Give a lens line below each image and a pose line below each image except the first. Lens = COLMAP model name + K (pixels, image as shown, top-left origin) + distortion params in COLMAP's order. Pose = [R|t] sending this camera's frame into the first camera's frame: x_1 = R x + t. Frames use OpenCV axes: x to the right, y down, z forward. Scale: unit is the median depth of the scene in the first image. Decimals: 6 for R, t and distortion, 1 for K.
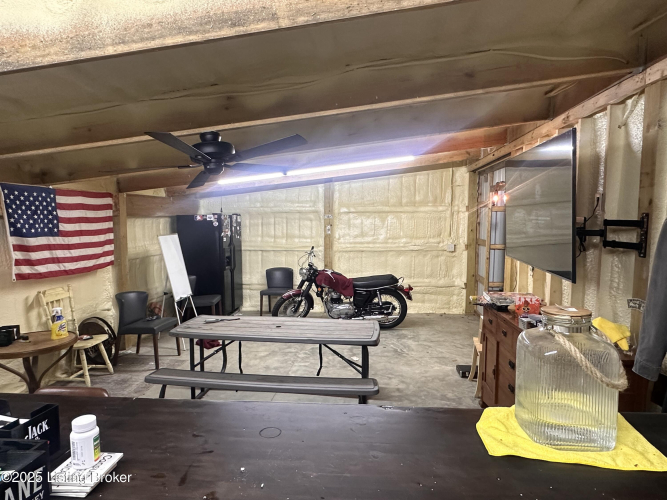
lens RADIAL K [[422.3, 0, 331.3], [0, 422.3, 252.8], [0, 0, 1]] dist [0.000085, -0.000067]
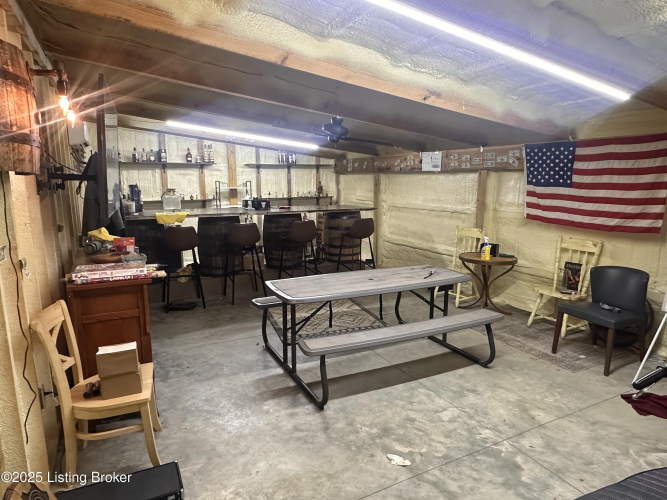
lens RADIAL K [[422.3, 0, 331.3], [0, 422.3, 252.8], [0, 0, 1]] dist [0.000085, -0.000067]
pose [[-0.836975, 0.092229, -0.539413, 0.440868], [-0.049483, 0.968903, 0.242444, -0.109503], [0.544999, 0.229612, -0.806384, 1.597541]]
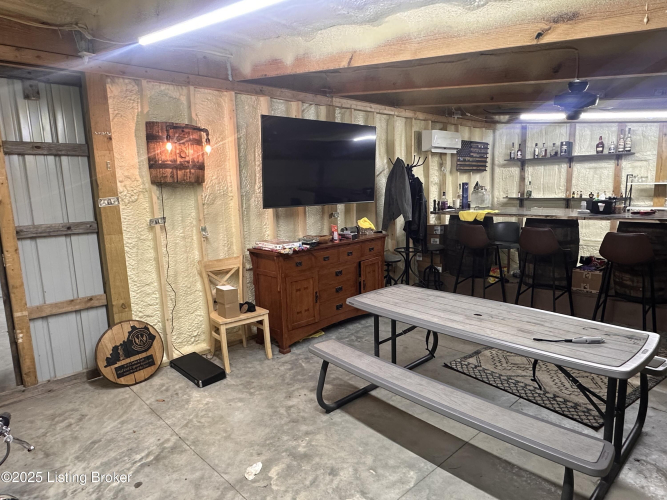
lens RADIAL K [[422.0, 0, 333.5], [0, 422.0, 250.0], [0, 0, 1]] dist [-0.002966, -0.000238]
pose [[-0.760233, -0.080501, 0.644643, -0.357870], [0.086481, 0.970921, 0.223234, -0.099814], [-0.643868, 0.225460, -0.731164, 1.520566]]
